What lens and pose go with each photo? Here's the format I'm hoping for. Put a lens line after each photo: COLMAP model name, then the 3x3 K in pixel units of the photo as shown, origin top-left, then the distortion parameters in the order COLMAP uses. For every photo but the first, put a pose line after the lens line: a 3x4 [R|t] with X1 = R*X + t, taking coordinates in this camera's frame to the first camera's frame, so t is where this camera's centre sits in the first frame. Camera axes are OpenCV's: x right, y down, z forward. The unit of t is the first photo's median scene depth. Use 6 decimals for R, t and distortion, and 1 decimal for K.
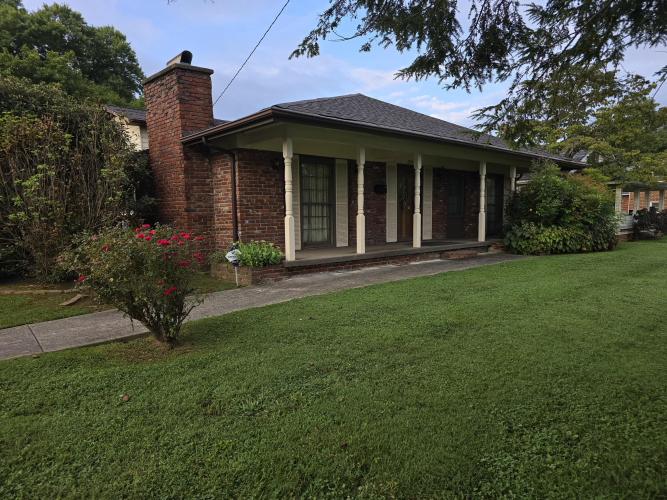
lens RADIAL K [[445.5, 0, 333.3], [0, 445.5, 255.2], [0, 0, 1]] dist [0.072751, -0.068872]
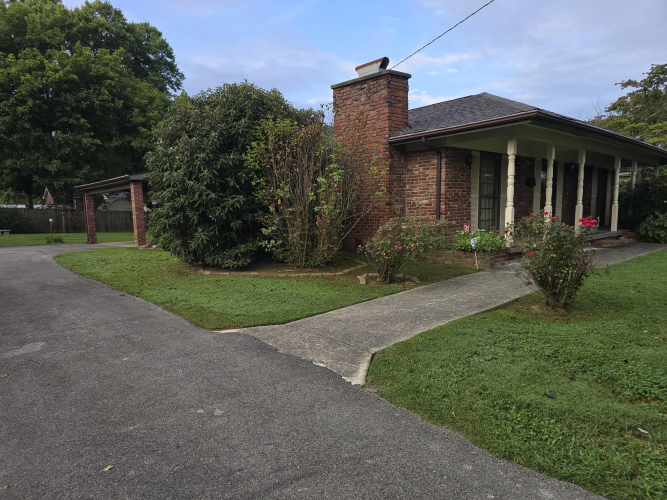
lens RADIAL K [[442.0, 0, 349.3], [0, 442.0, 263.7], [0, 0, 1]] dist [0.067027, -0.063150]
pose [[0.999982, -0.005986, 0.000588, -0.336680], [0.005966, 0.999527, 0.030176, 0.011378], [-0.000769, -0.030172, 0.999544, -0.076799]]
